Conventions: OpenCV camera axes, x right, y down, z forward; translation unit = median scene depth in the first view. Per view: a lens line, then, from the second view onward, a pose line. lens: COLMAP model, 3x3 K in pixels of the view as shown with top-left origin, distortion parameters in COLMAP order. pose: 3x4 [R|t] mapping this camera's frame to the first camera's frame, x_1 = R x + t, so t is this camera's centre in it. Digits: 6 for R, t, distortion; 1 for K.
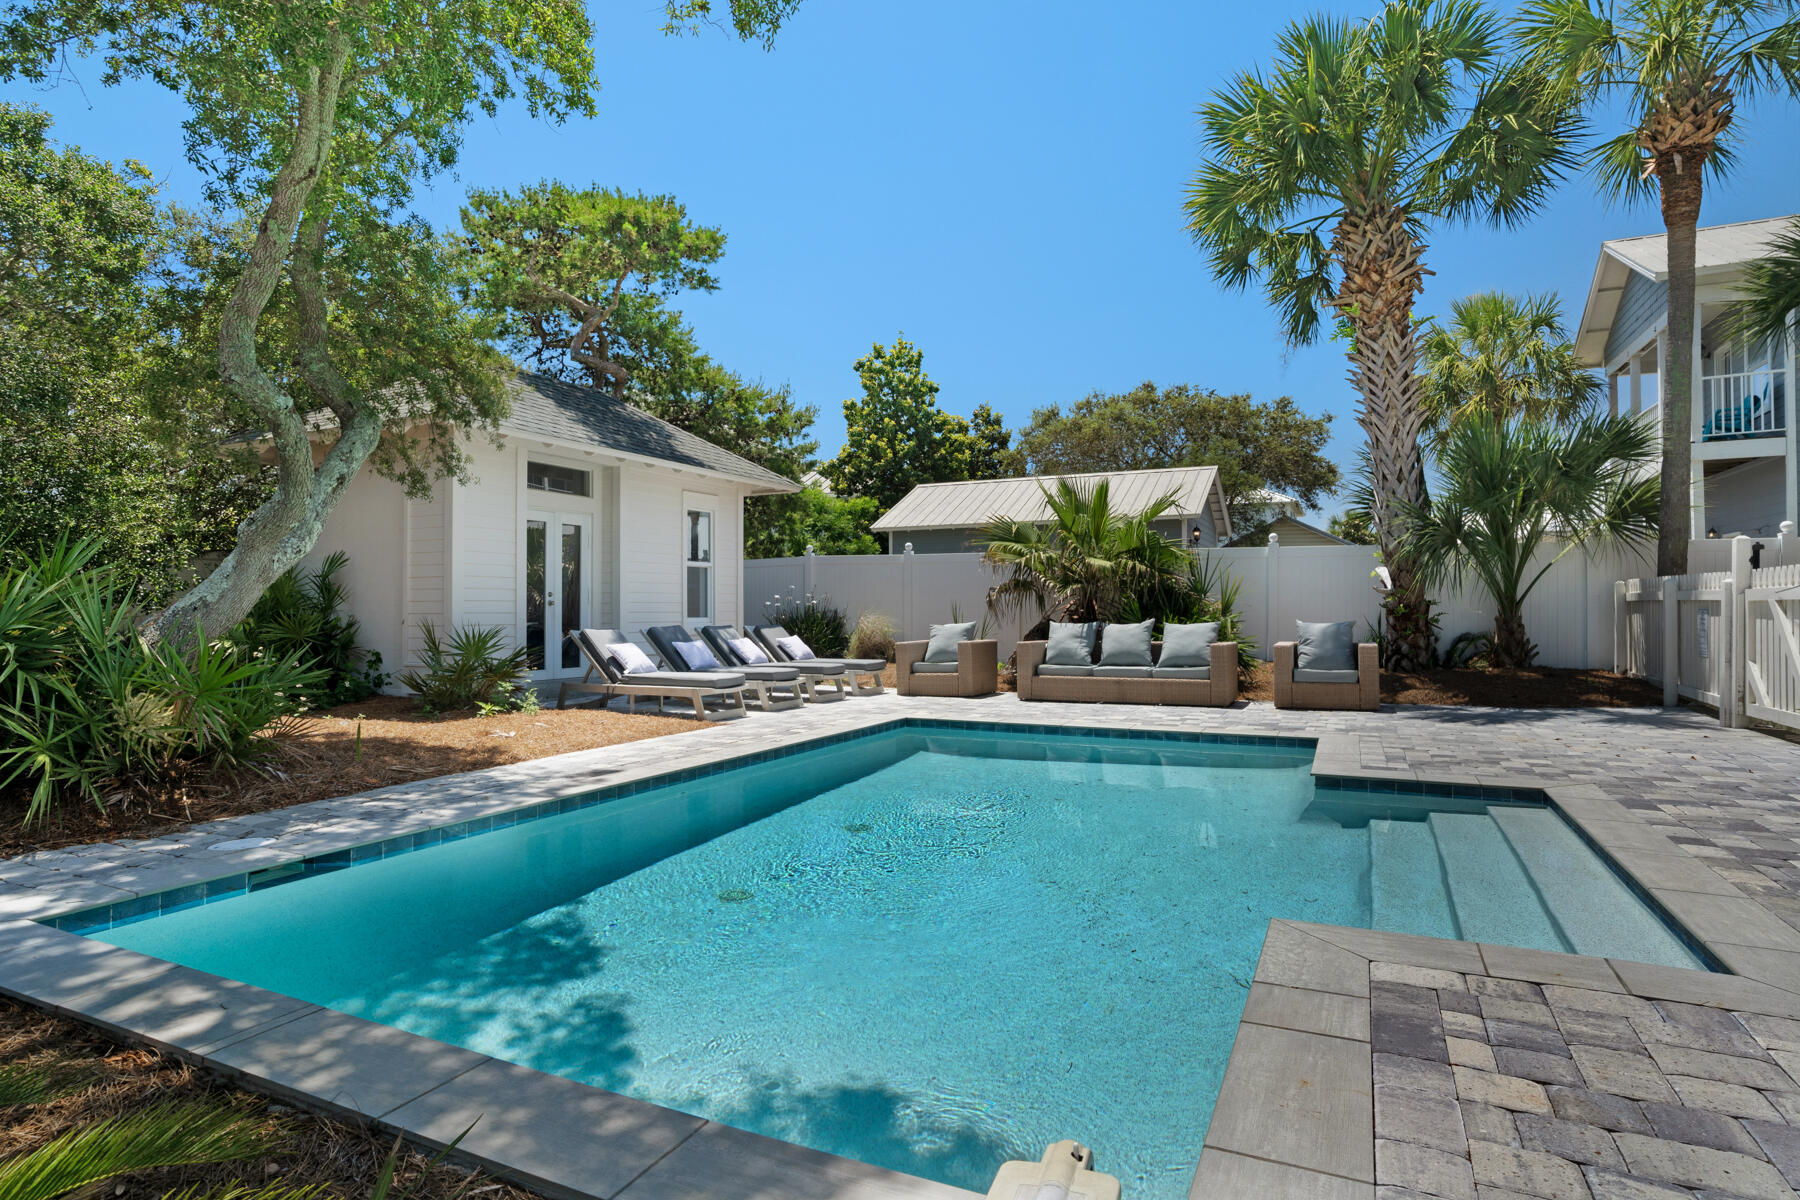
lens RADIAL K [[958.6, 0, 917.4], [0, 958.6, 601.9], [0, 0, 1]] dist [-0.051816, 0.018022]
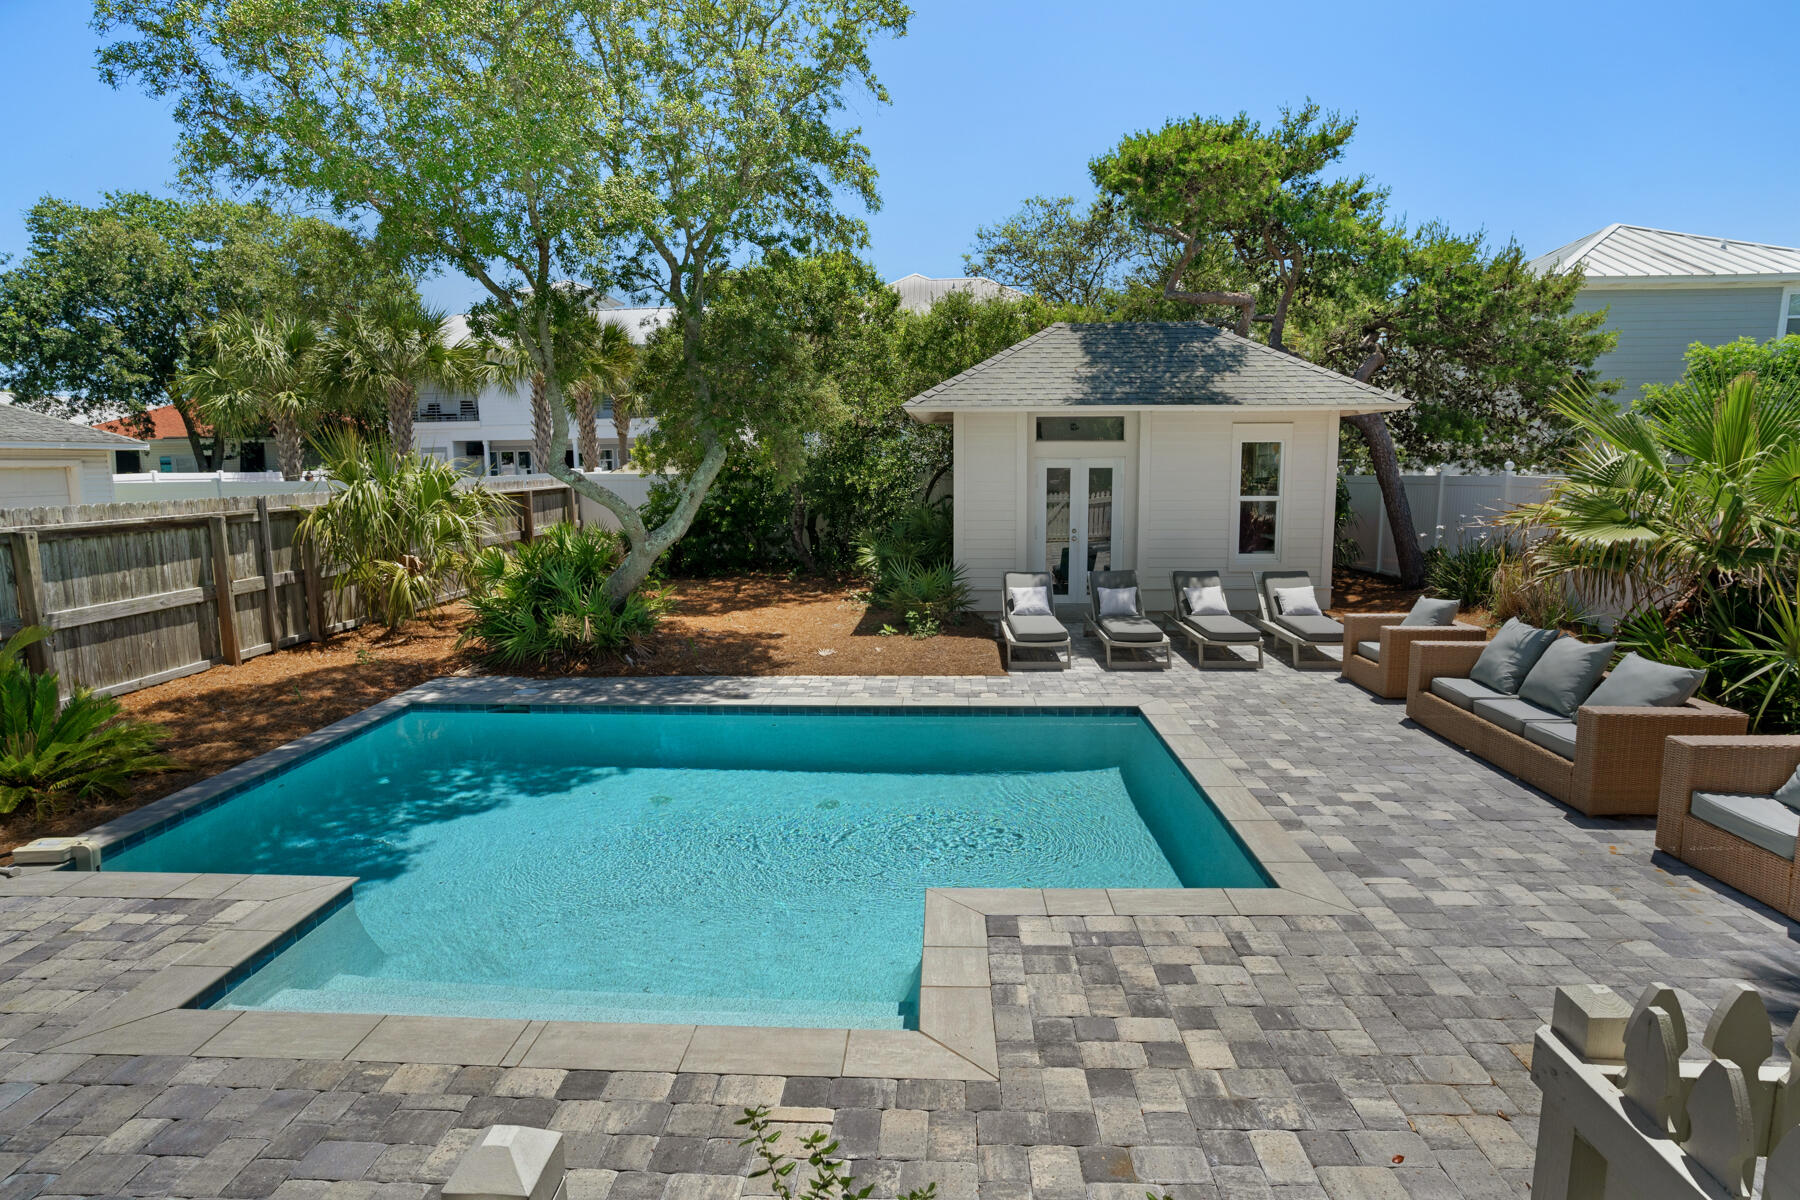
lens RADIAL K [[958.6, 0, 887.4], [0, 958.6, 584.4], [0, 0, 1]] dist [-0.051816, 0.018022]
pose [[0.371006, 0.120440, -0.920787, 0.538246], [0.013377, 0.990758, 0.134982, -0.091035], [0.928534, -0.062396, 0.365966, 0.319707]]
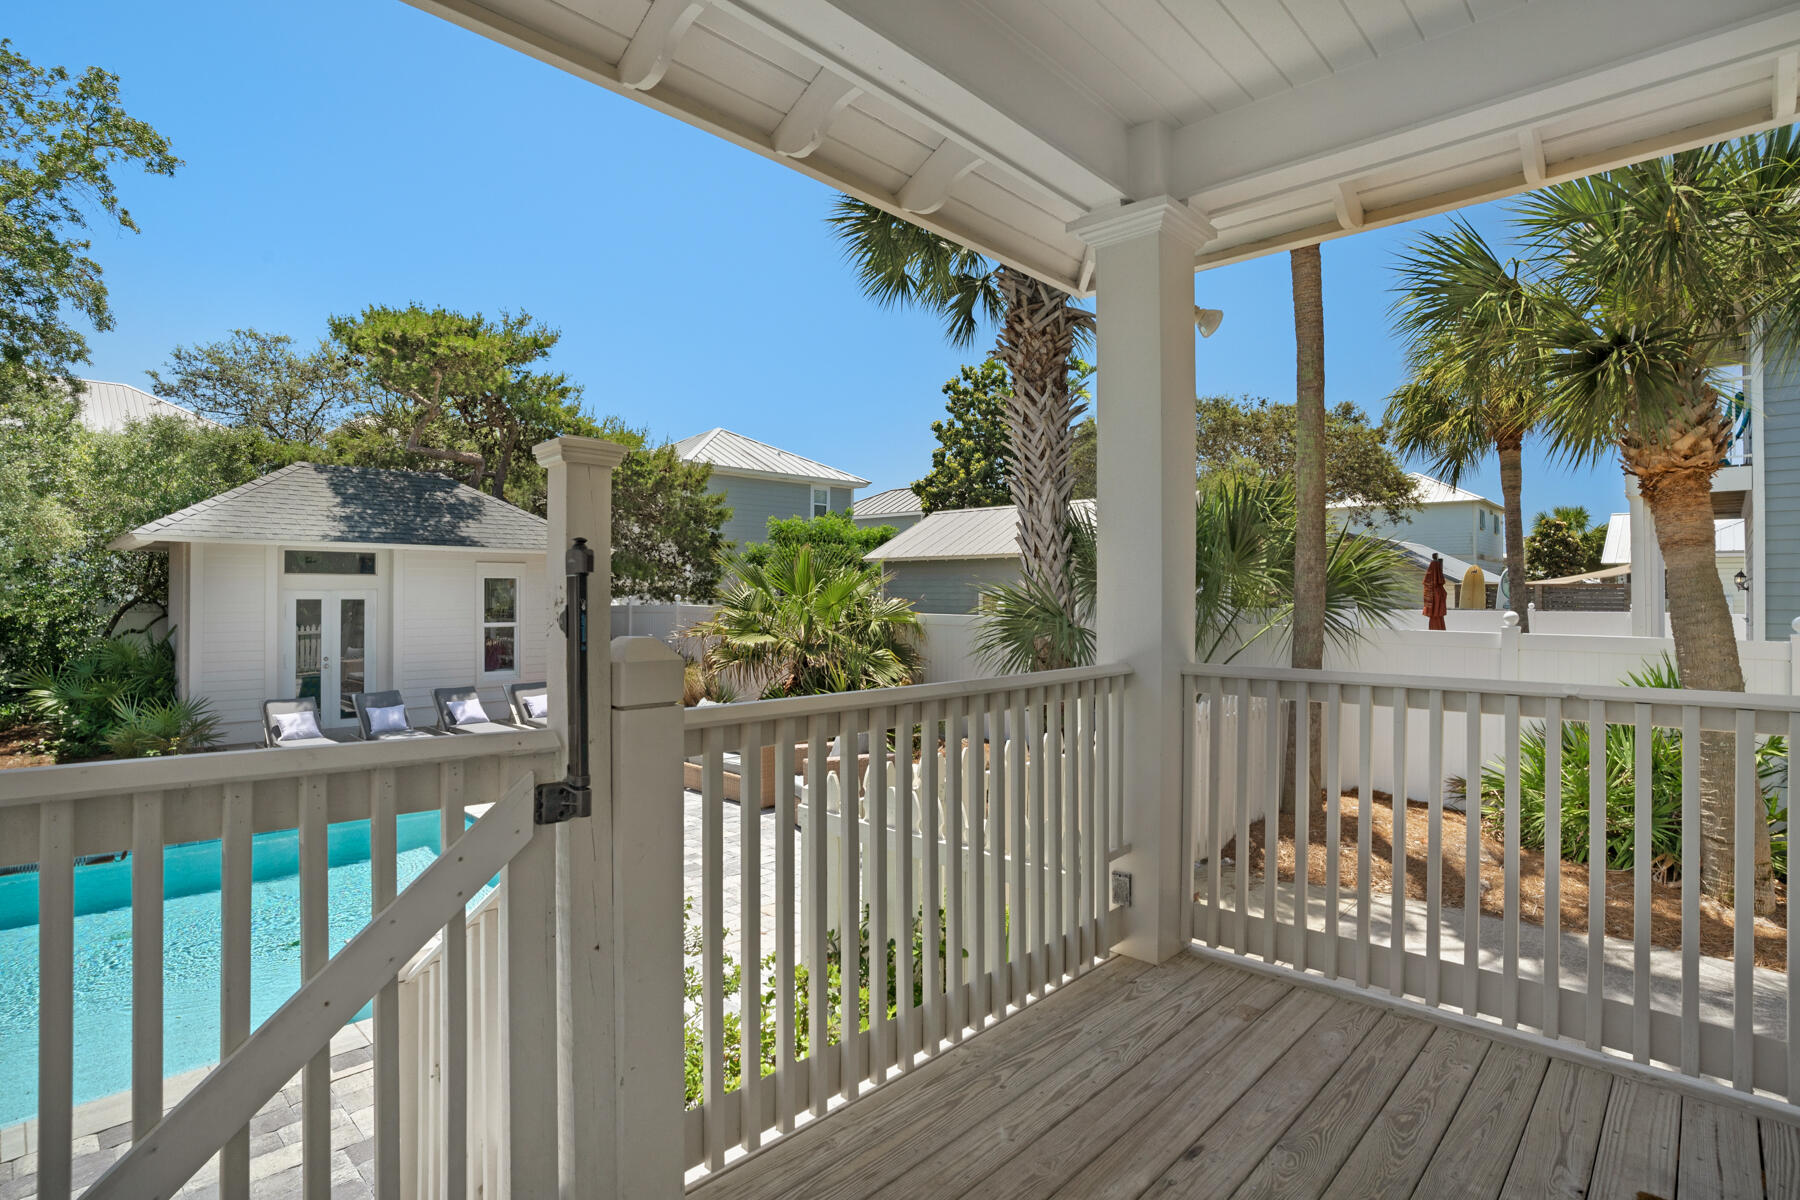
lens RADIAL K [[911.9, 0, 900.3], [0, 911.9, 583.3], [0, 0, 1]] dist [-0.037396, 0.000651]
pose [[0.944626, 0.002963, -0.328136, 0.603688], [-0.003783, 0.999991, -0.001862, -0.092555], [0.328127, 0.003000, 0.944629, 0.141917]]
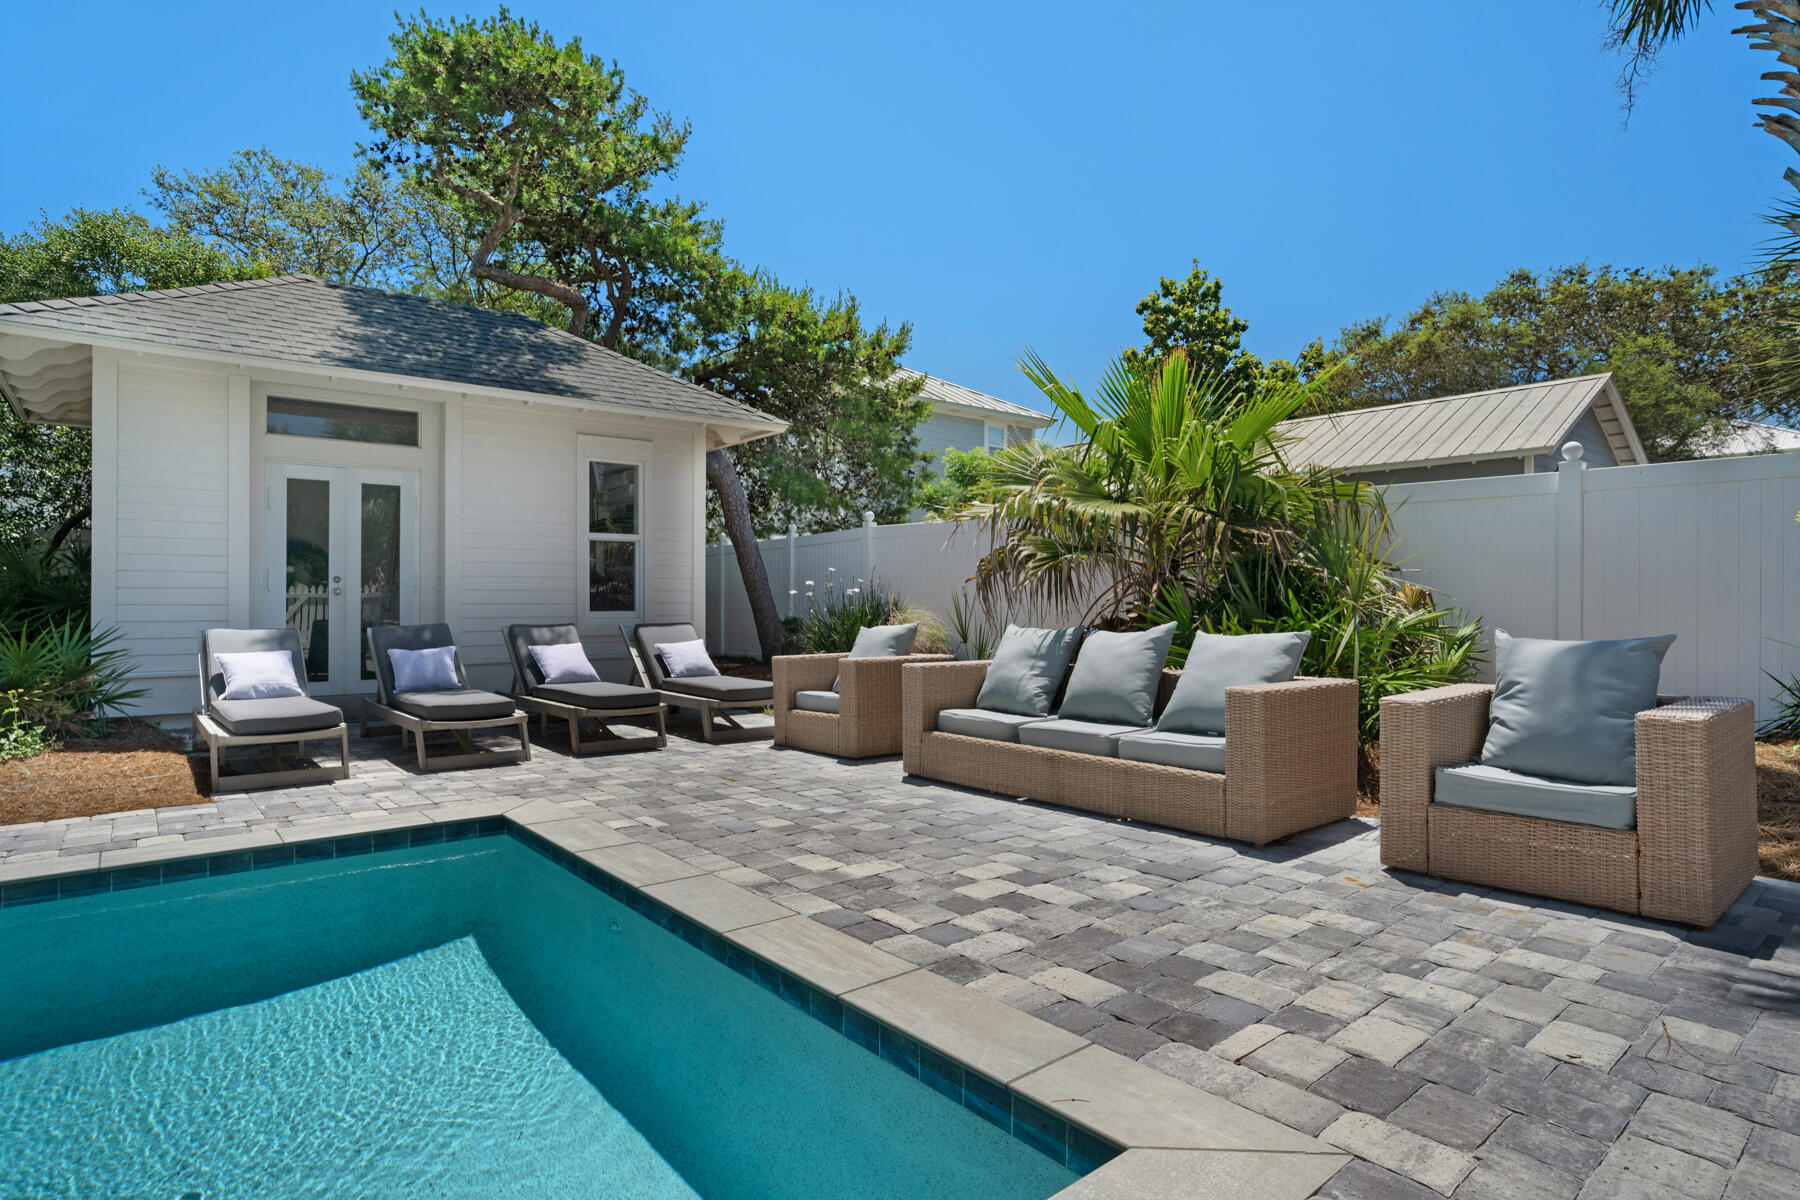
lens RADIAL K [[958.6, 0, 914.7], [0, 958.6, 610.4], [0, 0, 1]] dist [-0.051816, 0.018022]
pose [[0.910403, 0.005262, -0.413690, 0.282992], [0.001272, 0.999879, 0.015518, 0.004616], [0.413721, -0.014654, 0.910286, 0.464879]]
